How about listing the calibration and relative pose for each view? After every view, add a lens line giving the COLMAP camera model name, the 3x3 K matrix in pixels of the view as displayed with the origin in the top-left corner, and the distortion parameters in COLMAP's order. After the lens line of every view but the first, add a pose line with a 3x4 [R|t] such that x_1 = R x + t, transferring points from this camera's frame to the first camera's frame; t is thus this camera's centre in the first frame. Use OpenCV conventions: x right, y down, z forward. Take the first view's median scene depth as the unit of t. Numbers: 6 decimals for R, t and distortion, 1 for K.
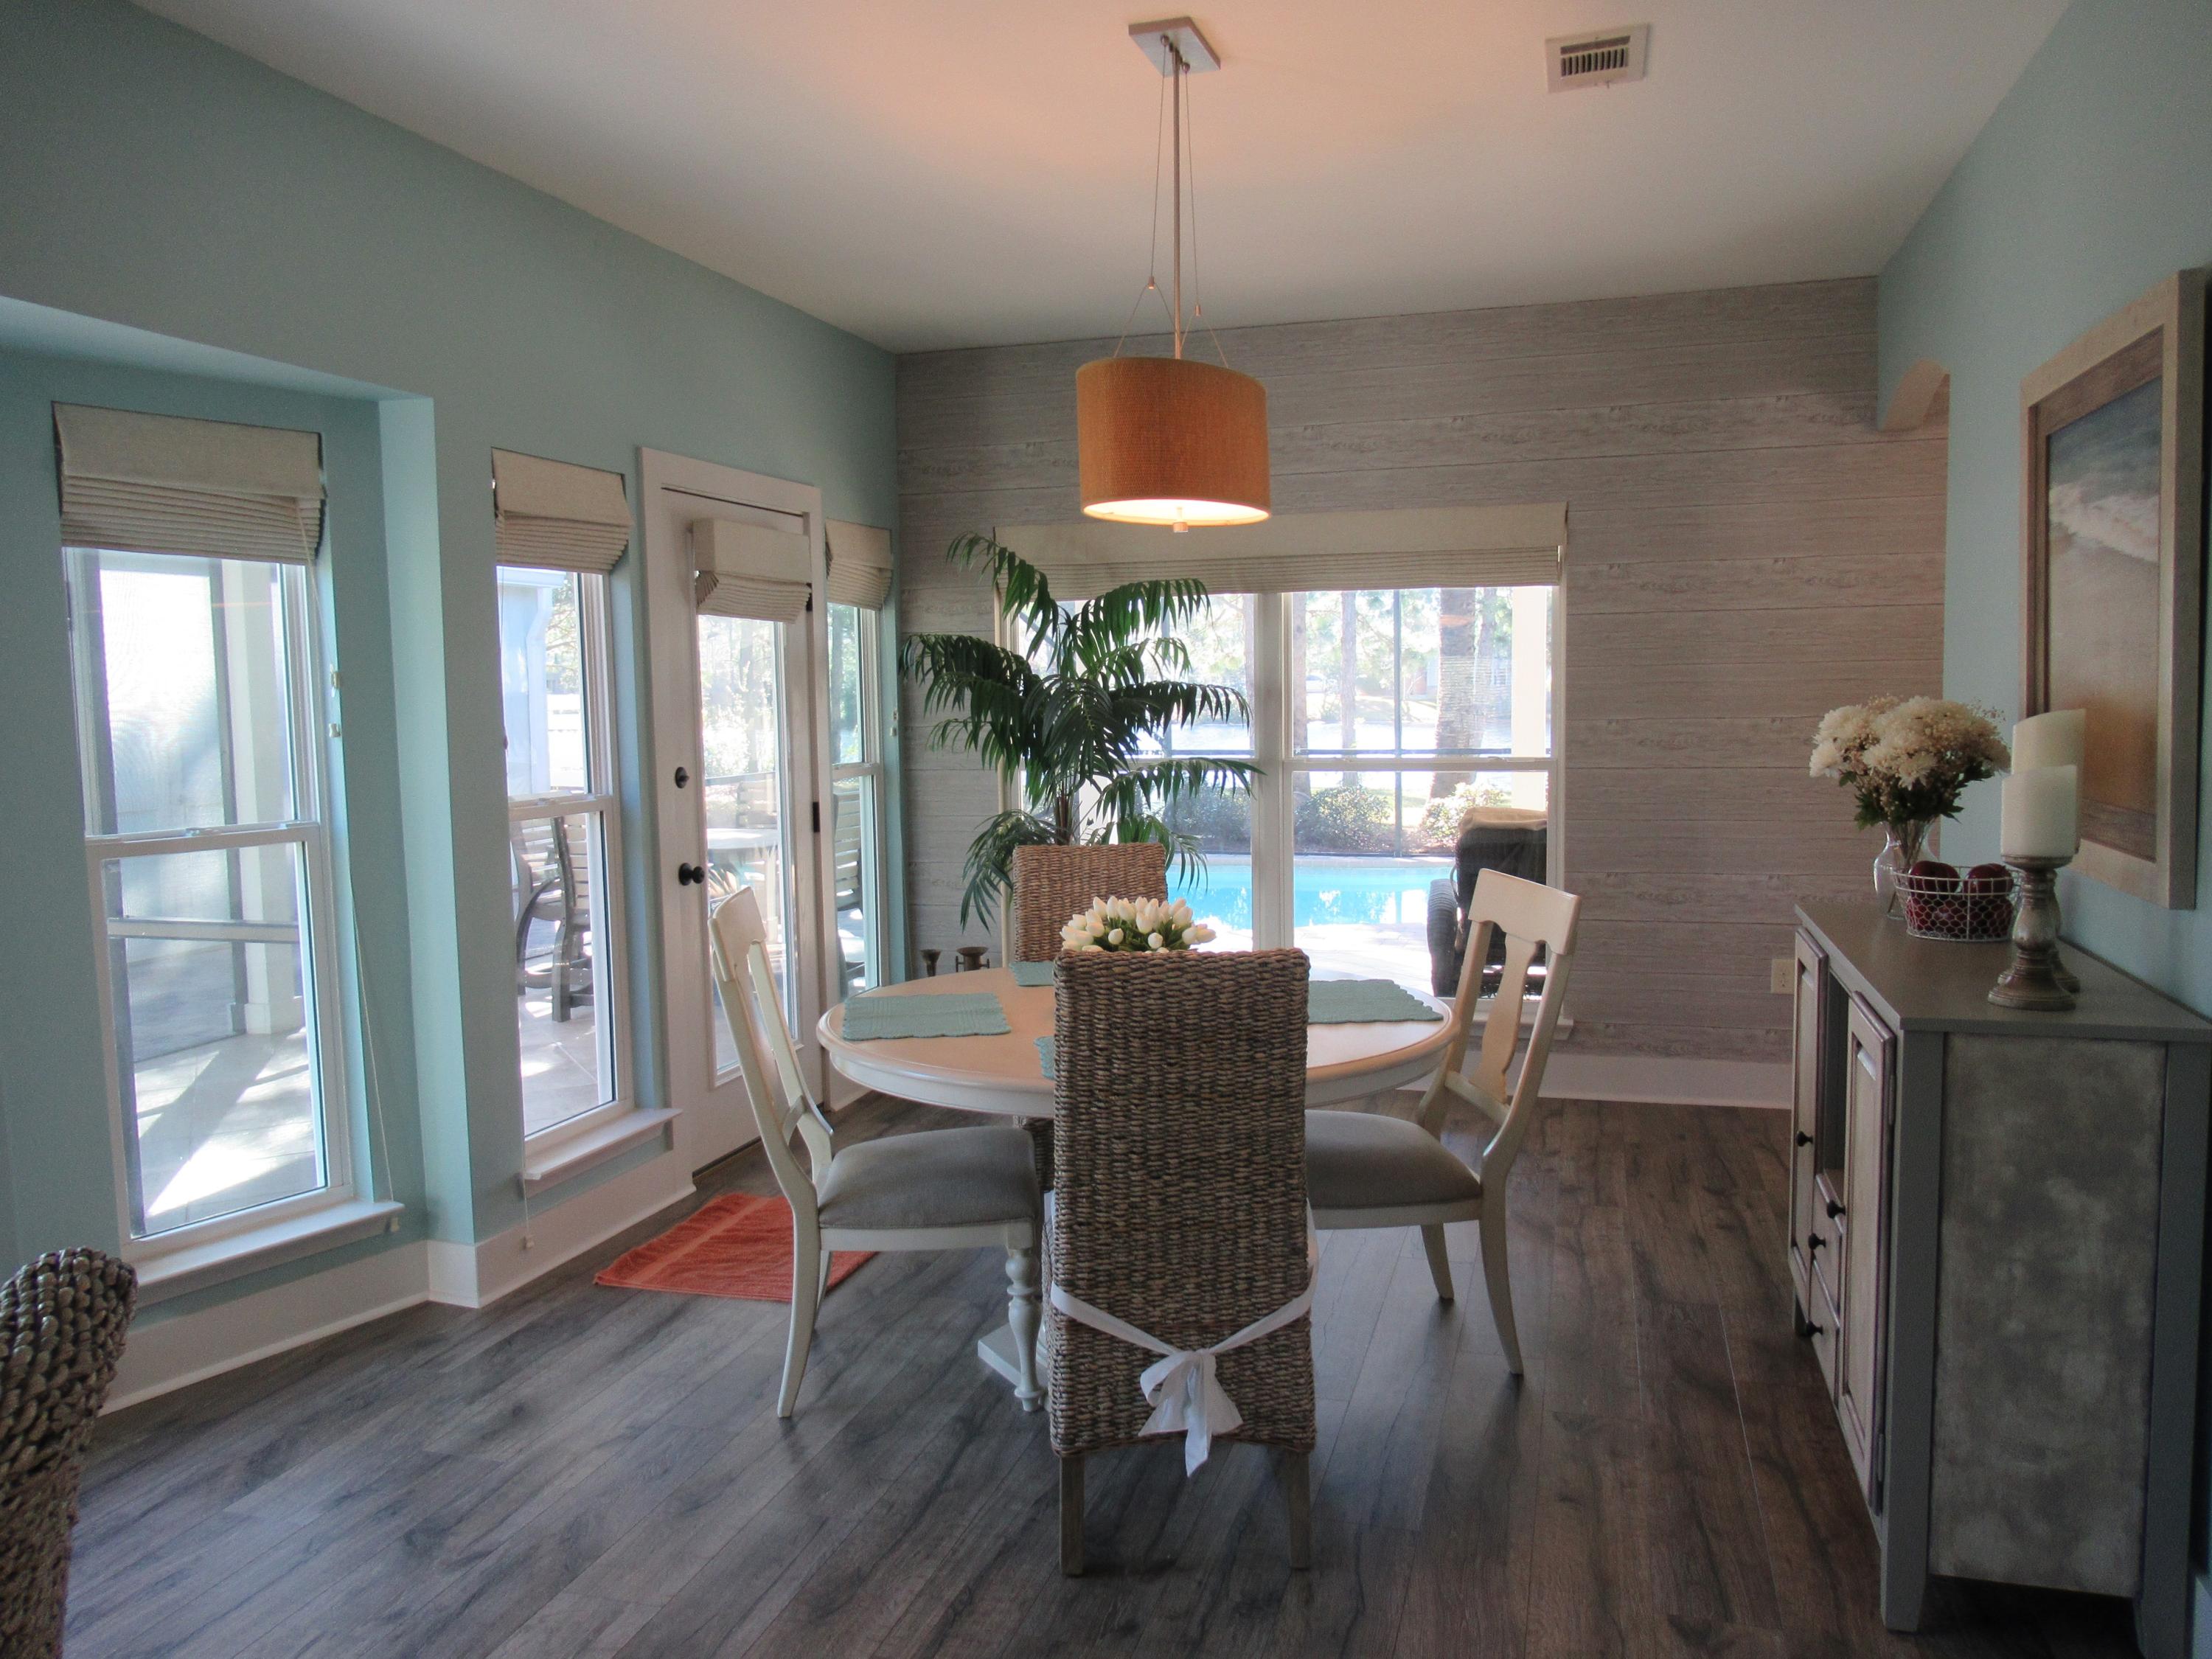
lens RADIAL K [[1654.5, 0, 1103.7], [0, 1654.5, 830.5], [0, 0, 1]] dist [-0.016084, 0.009260]
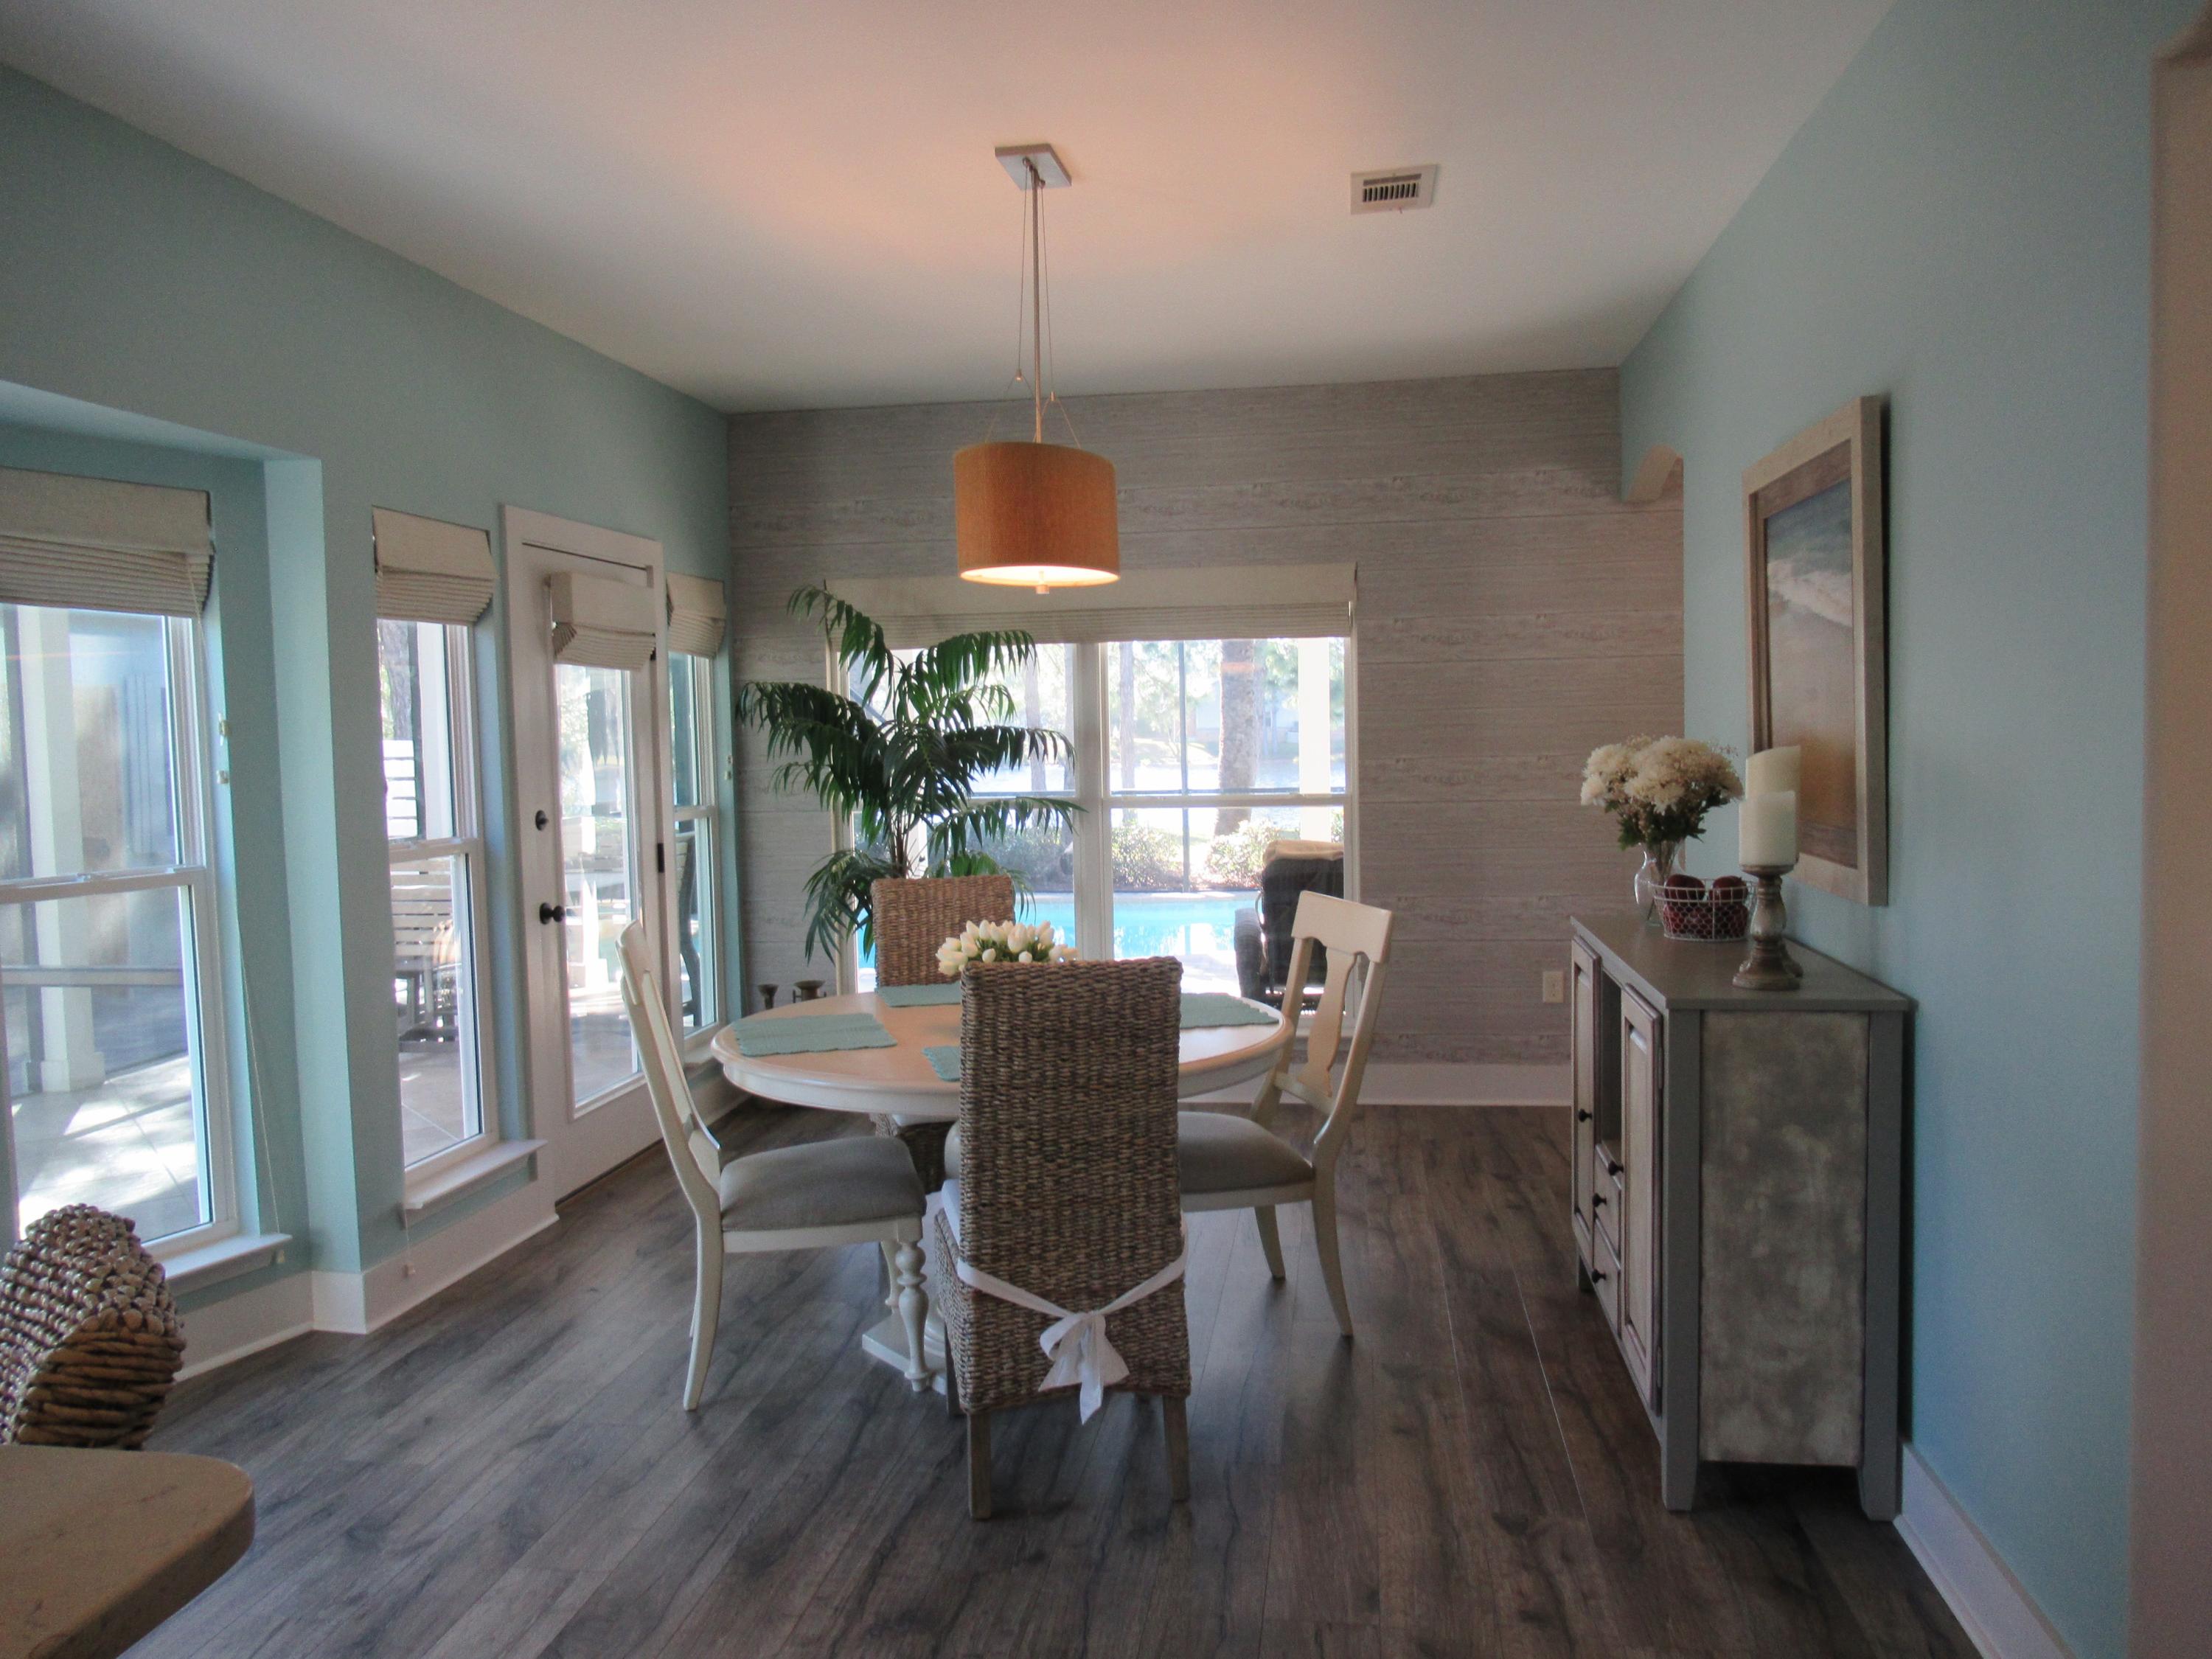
lens RADIAL K [[1654.5, 0, 1107.3], [0, 1654.5, 830.3], [0, 0, 1]] dist [-0.016084, 0.009260]
pose [[0.990137, -0.013355, 0.139465, -0.068012], [0.017019, 0.999540, -0.025108, 0.008930], [-0.139066, 0.027234, 0.989909, -0.111340]]
